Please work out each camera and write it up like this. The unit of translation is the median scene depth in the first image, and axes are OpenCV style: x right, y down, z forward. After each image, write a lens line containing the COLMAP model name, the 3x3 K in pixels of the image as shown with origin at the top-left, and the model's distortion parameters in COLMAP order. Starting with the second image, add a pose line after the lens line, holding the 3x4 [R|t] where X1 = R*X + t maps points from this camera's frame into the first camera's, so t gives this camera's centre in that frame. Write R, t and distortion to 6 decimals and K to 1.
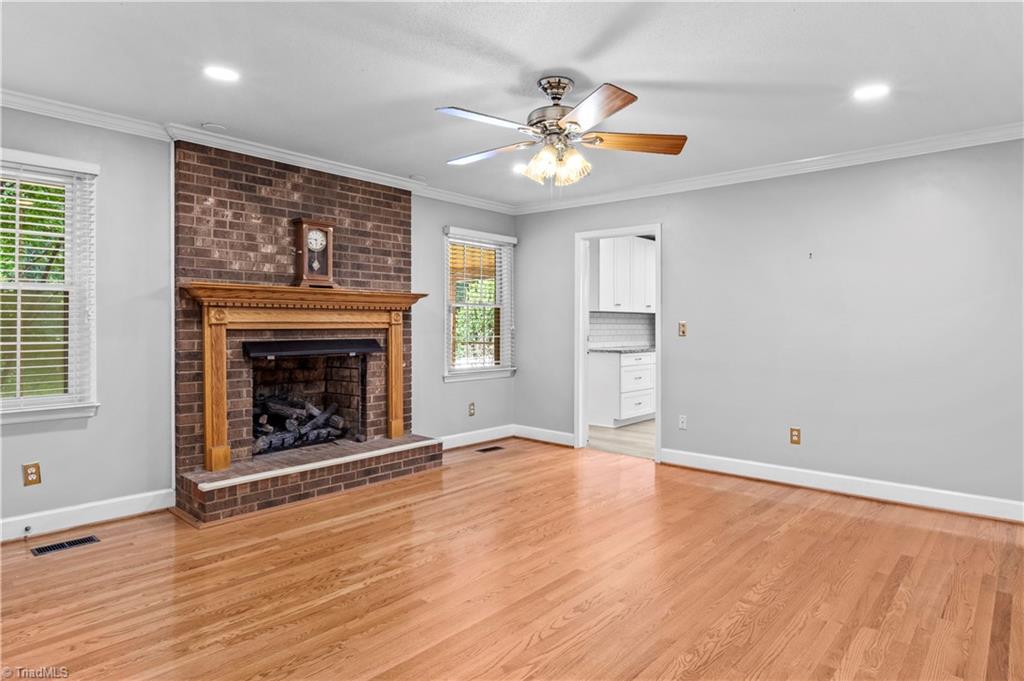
lens RADIAL K [[600.8, 0, 512.3], [0, 600.8, 319.5], [0, 0, 1]] dist [-0.003670, -0.000907]
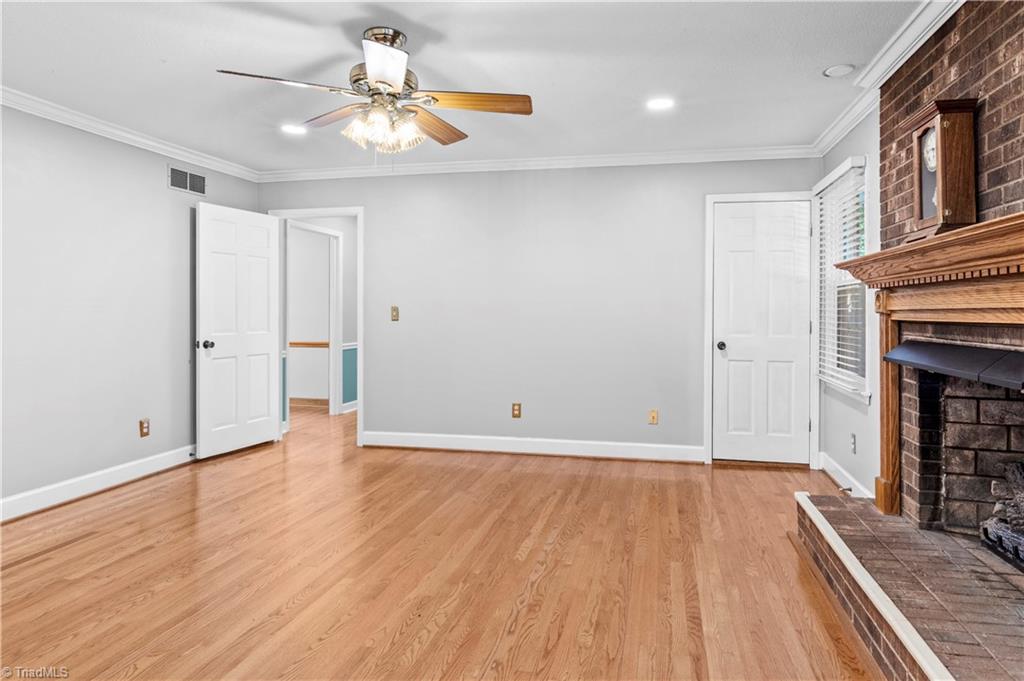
lens RADIAL K [[600.8, 0, 512.3], [0, 600.8, 319.5], [0, 0, 1]] dist [-0.003670, -0.000907]
pose [[-0.884968, -0.002938, -0.465643, 0.268830], [-0.005337, 0.999978, 0.003834, 0.024780], [0.465622, 0.005878, -0.884964, 1.599831]]
